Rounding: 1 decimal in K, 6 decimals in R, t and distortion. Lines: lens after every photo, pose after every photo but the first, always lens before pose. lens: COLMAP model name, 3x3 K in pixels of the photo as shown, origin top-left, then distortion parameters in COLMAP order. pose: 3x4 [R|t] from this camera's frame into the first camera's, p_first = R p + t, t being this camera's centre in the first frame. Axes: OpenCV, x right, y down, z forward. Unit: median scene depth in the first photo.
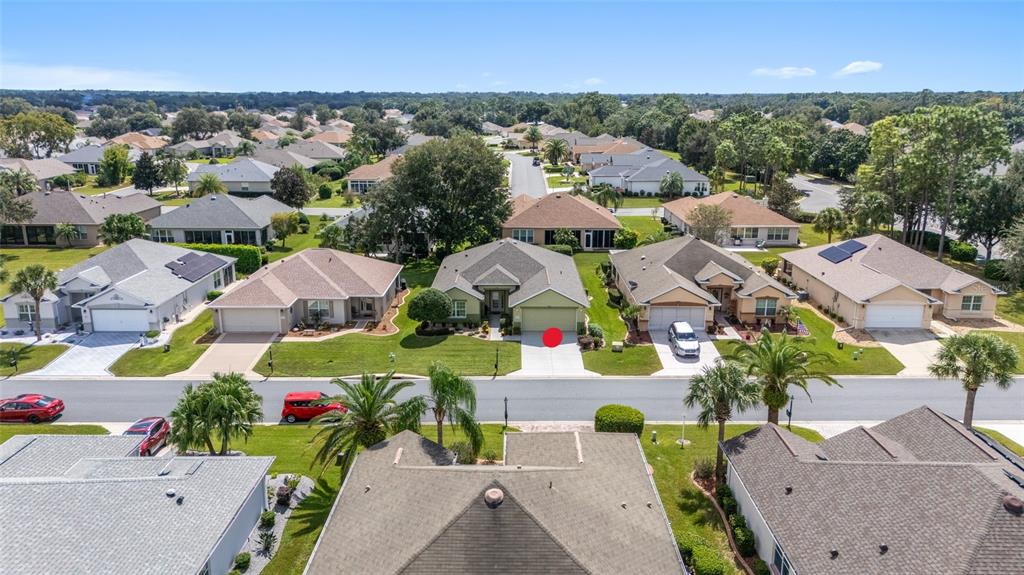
lens RADIAL K [[748.2, 0, 512.0], [0, 748.2, 287.5], [0, 0, 1]] dist [0.052800, -0.001320]
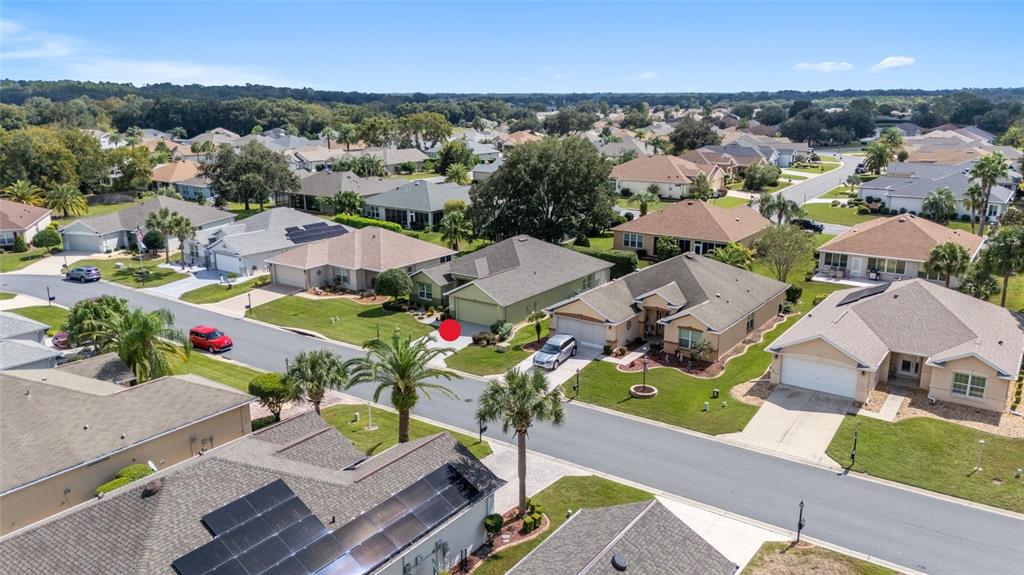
lens RADIAL K [[748.2, 0, 512.0], [0, 748.2, 287.5], [0, 0, 1]] dist [0.052800, -0.001320]
pose [[0.819225, 0.139262, -0.556306, 0.602992], [-0.139027, 0.989357, 0.042936, -0.039127], [0.556365, 0.042167, 0.829867, 0.152002]]
